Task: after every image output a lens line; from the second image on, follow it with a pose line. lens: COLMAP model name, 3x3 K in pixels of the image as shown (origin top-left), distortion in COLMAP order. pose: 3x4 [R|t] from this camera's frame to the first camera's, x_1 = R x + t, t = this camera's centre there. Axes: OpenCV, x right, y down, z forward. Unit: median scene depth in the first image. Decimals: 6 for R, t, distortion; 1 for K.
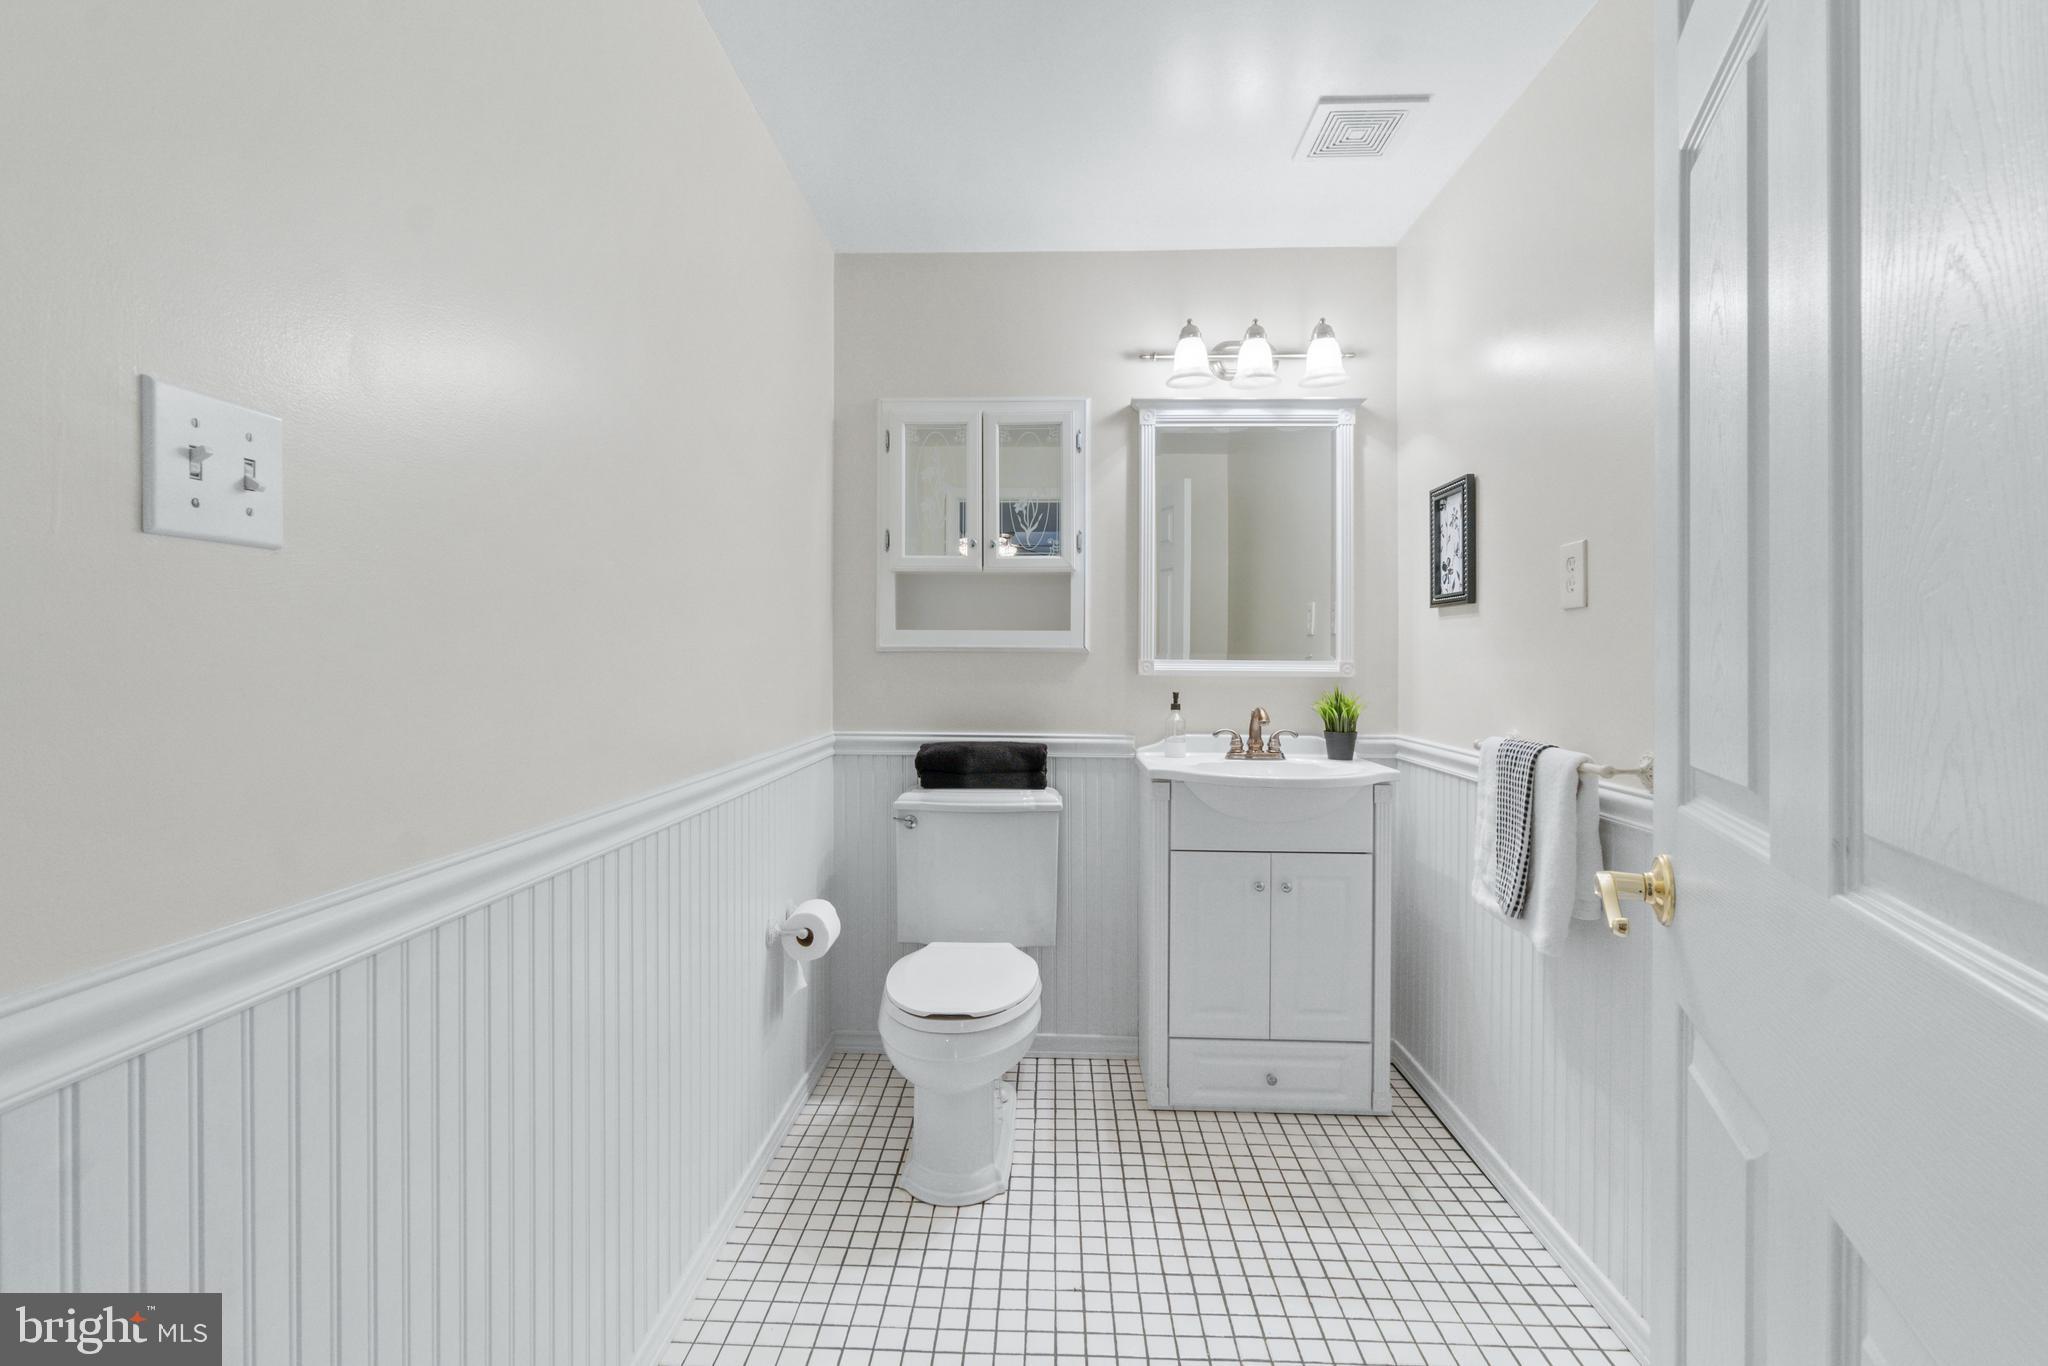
lens RADIAL K [[902.4, 0, 1014.6], [0, 902.4, 671.5], [0, 0, 1]] dist [-0.001465, -0.001280]
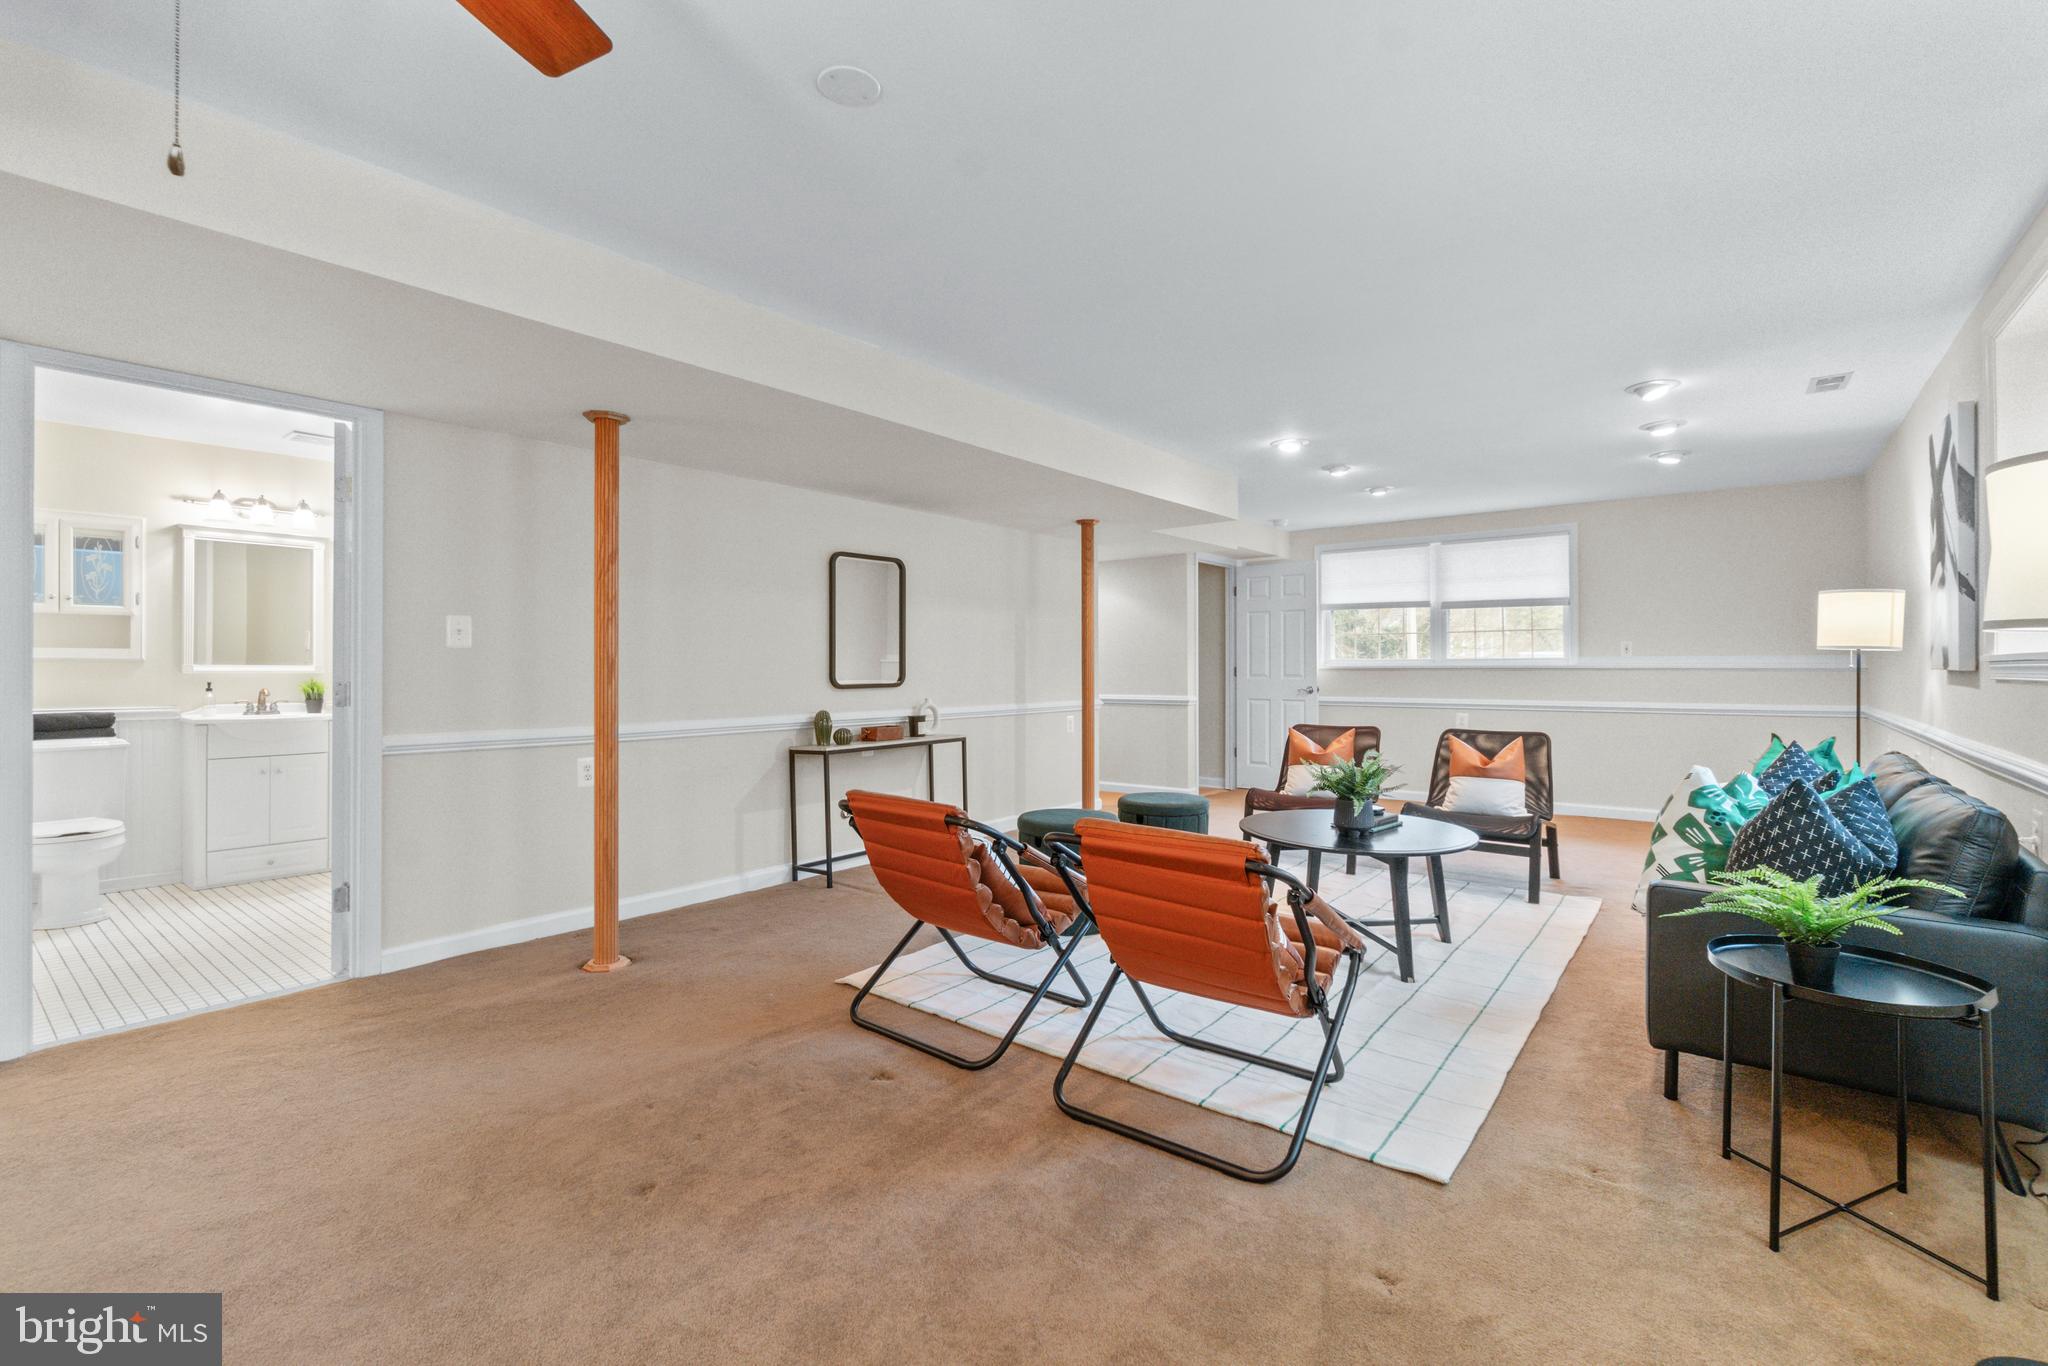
lens RADIAL K [[902.4, 0, 1031.1], [0, 902.4, 666.0], [0, 0, 1]] dist [-0.001465, -0.001280]
pose [[0.595906, -0.001459, 0.803053, -0.308137], [0.003526, 0.999993, -0.000800, -0.003047], [-0.803047, 0.003308, 0.595907, -1.495757]]
